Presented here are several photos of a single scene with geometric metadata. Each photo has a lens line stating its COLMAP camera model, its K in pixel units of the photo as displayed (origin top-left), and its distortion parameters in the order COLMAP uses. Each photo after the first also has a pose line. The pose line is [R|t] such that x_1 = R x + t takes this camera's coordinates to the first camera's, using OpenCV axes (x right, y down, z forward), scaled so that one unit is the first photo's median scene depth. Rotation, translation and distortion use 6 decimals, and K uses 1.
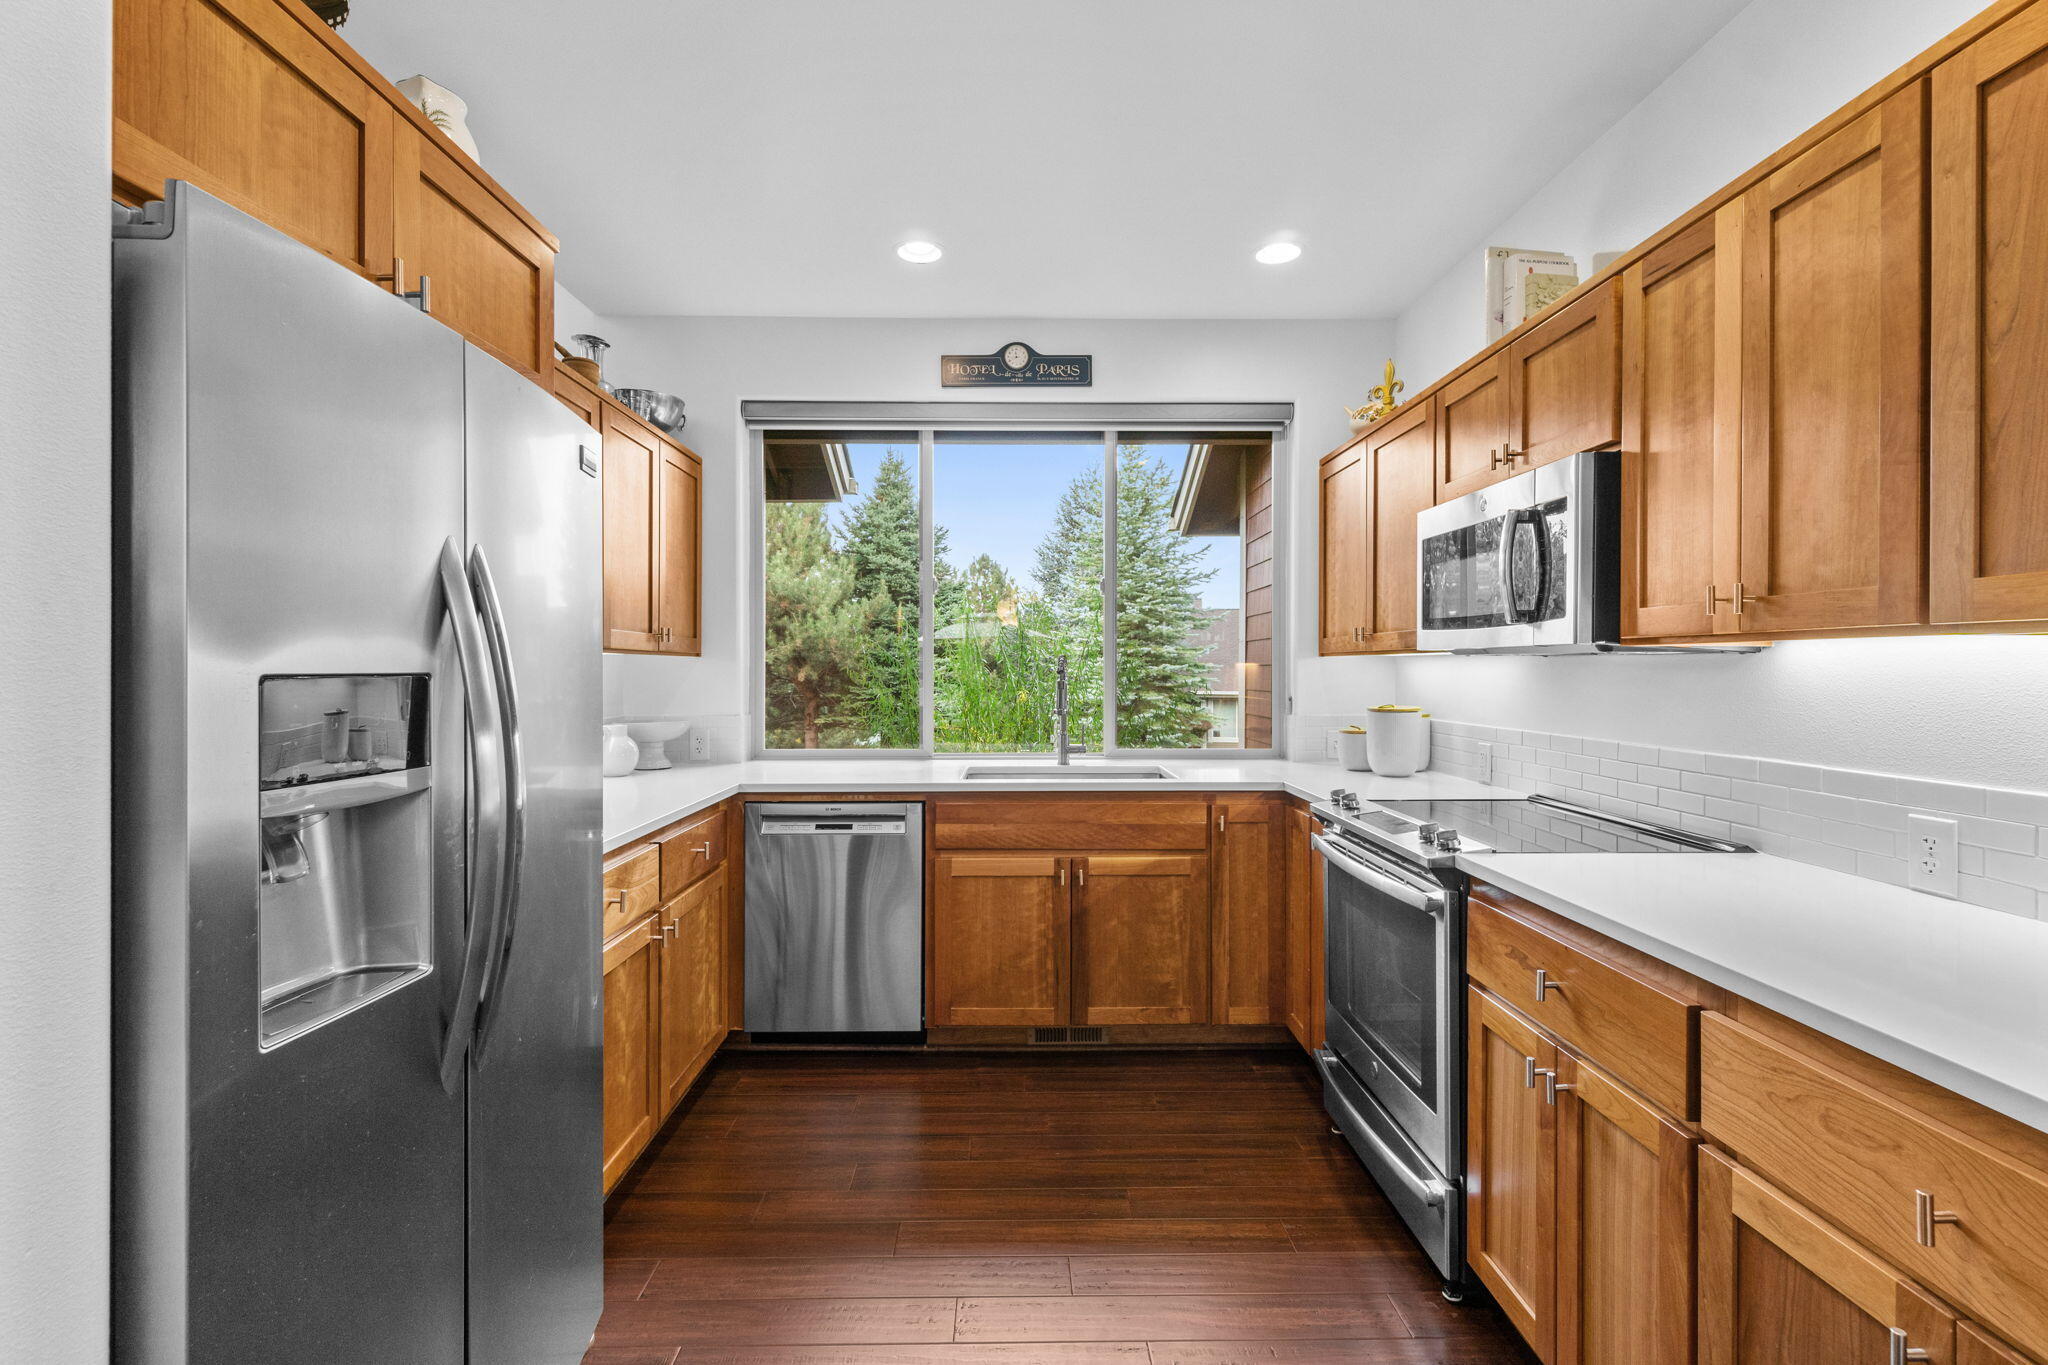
lens RADIAL K [[910.6, 0, 1021.3], [0, 910.6, 673.3], [0, 0, 1]] dist [0.003573, -0.000188]
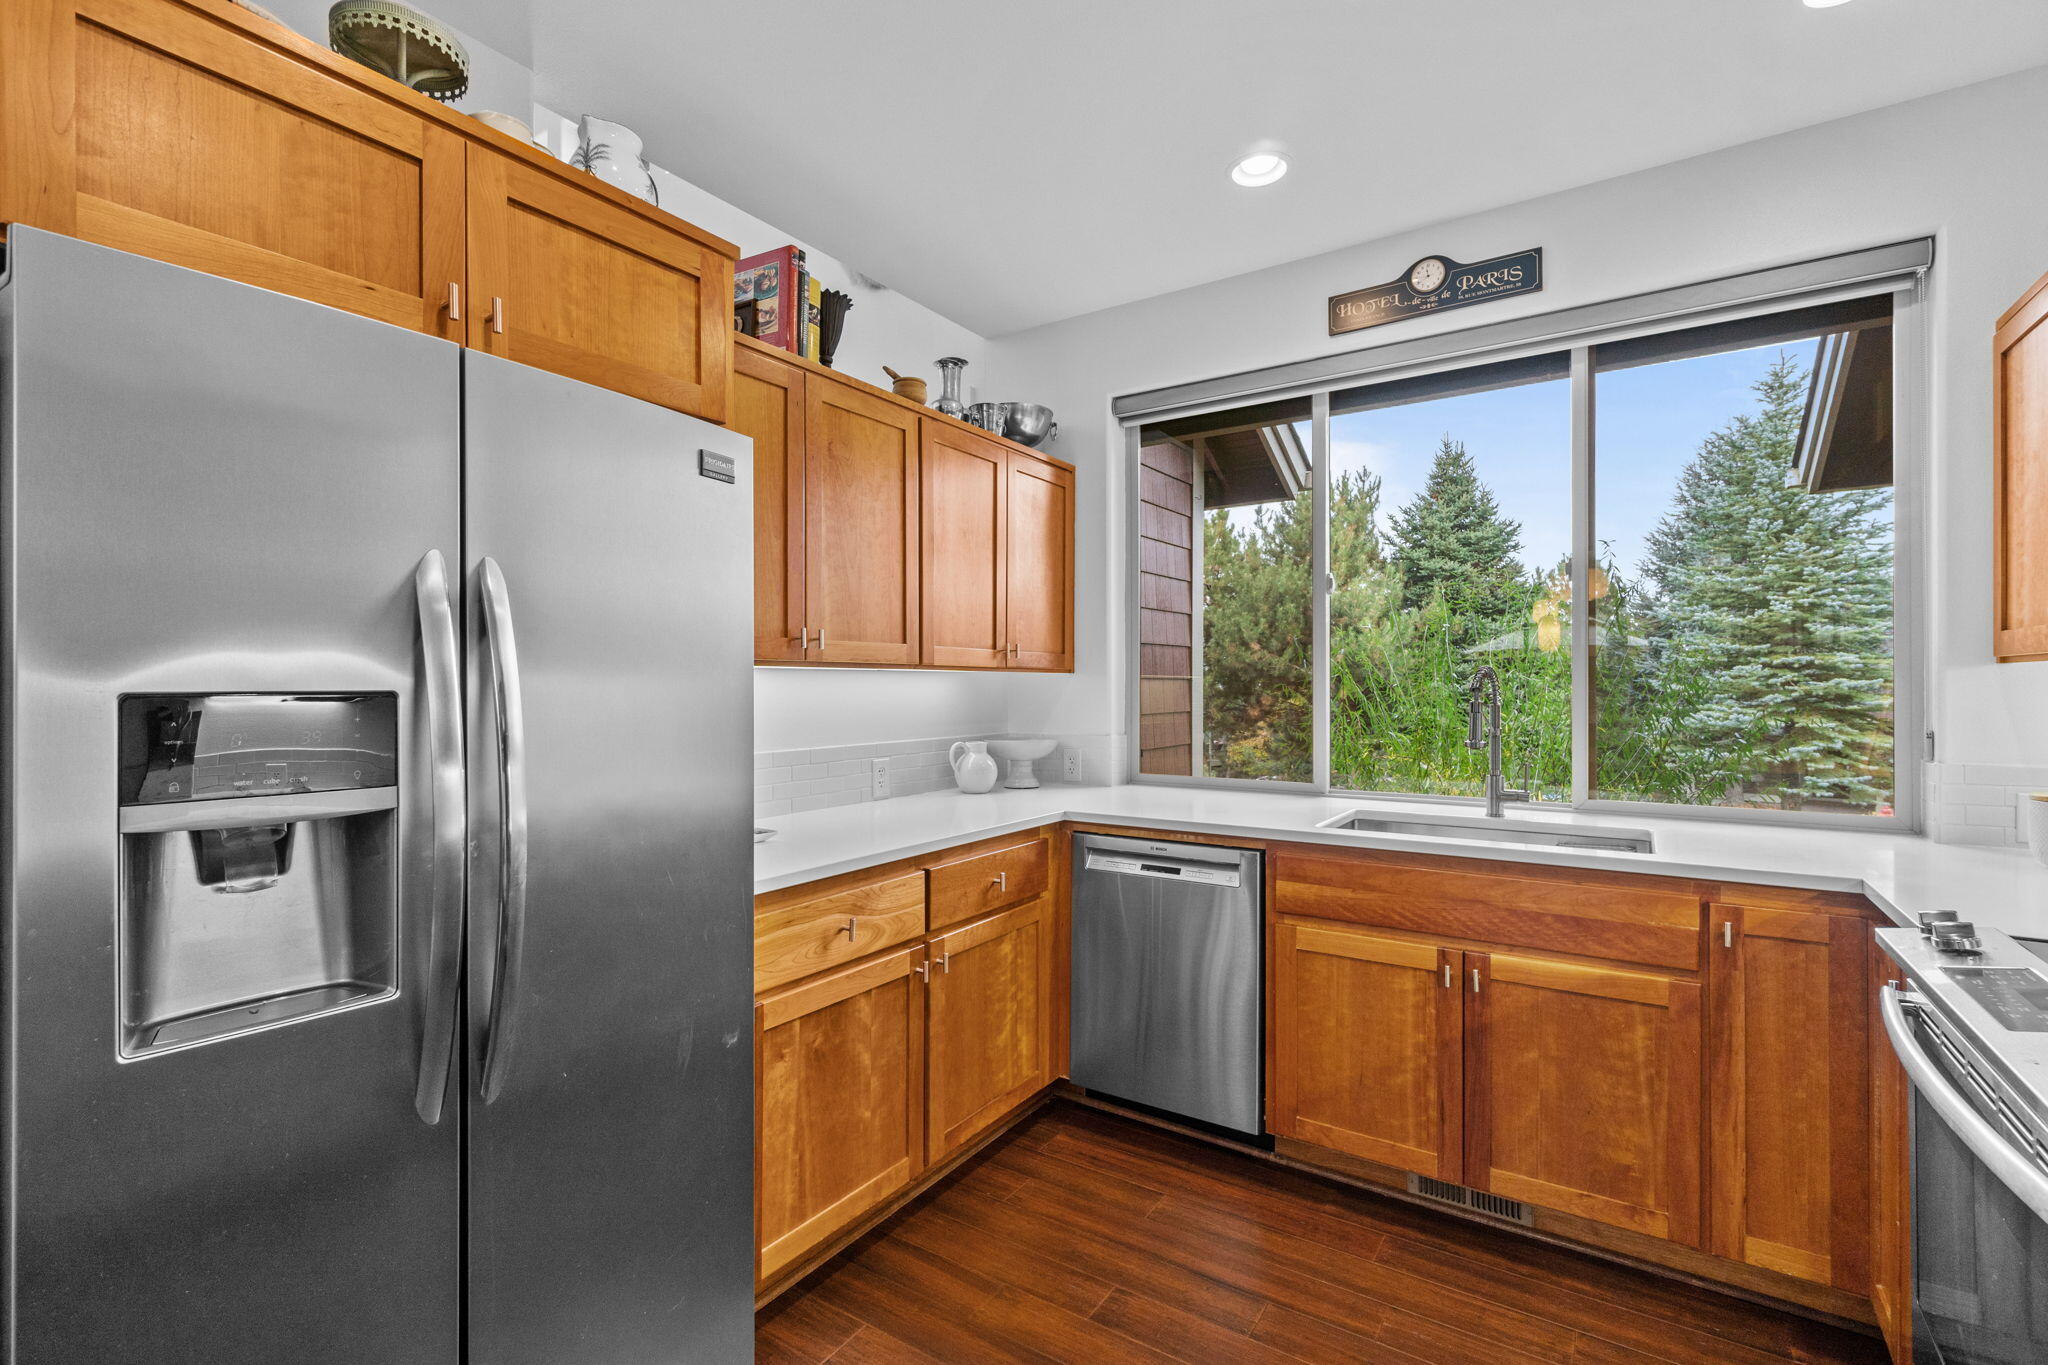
lens RADIAL K [[914.5, 0, 1021.3], [0, 914.5, 686.4], [0, 0, 1]] dist [0.001767, -0.000111]
pose [[0.826734, -0.000744, -0.562593, 0.171473], [-0.001594, 0.999992, -0.003665, -0.000741], [0.562591, 0.003927, 0.826726, 0.211796]]
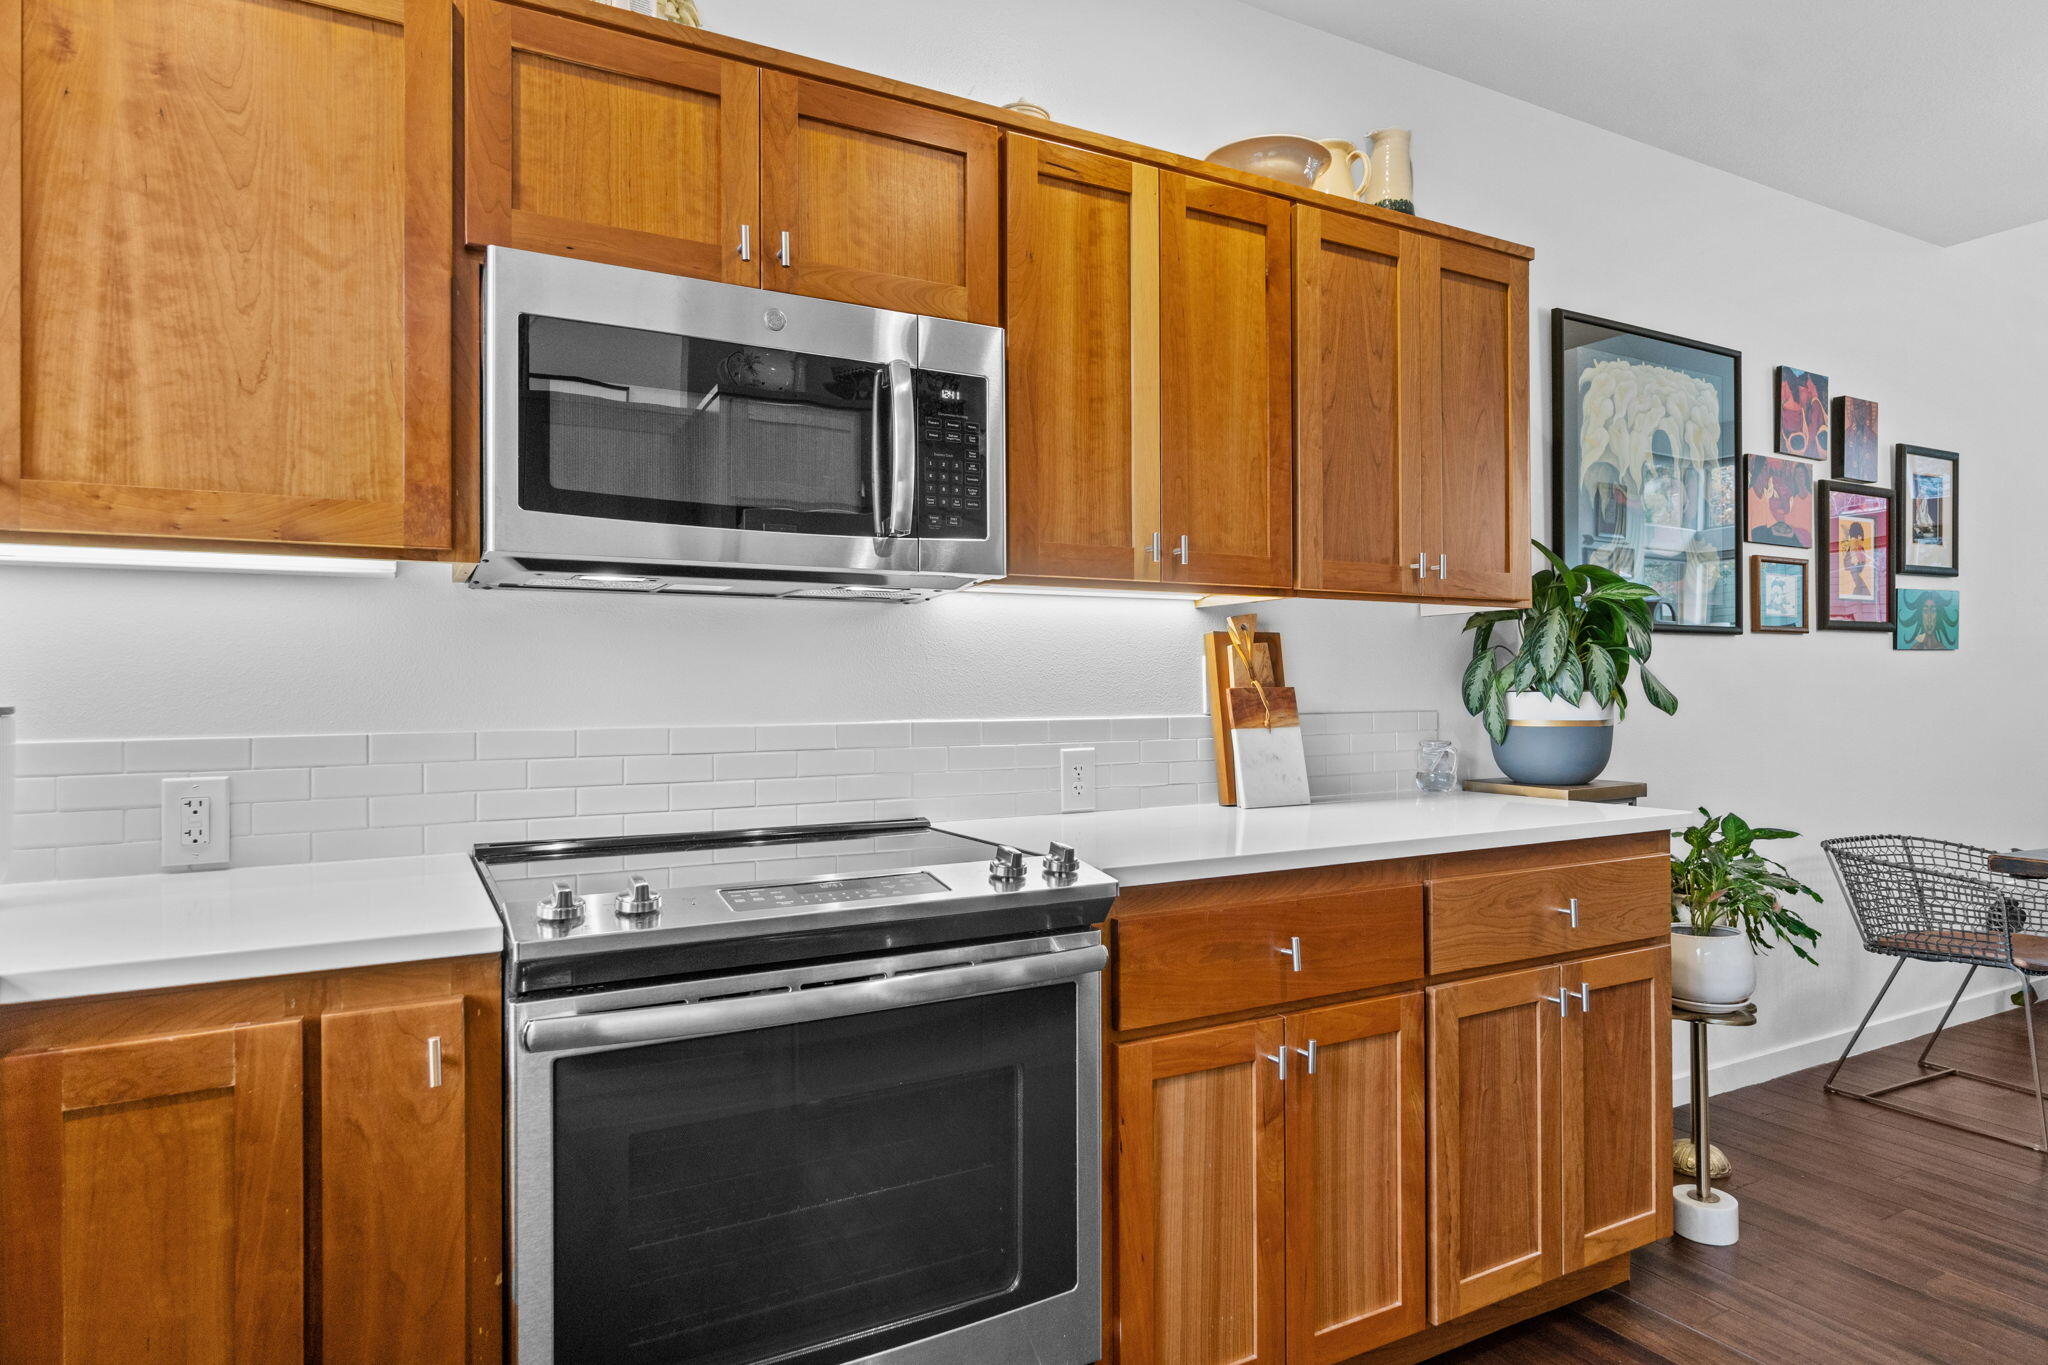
lens RADIAL K [[1141.9, 0, 1024.0], [0, 1141.9, 682.5], [0, 0, 1]] dist [-0.001322, 0.000306]
pose [[-0.462914, 0.008246, 0.886365, -0.151746], [0.012687, 0.999916, -0.002676, 0.036483], [-0.886312, 0.010007, -0.462980, 0.868576]]
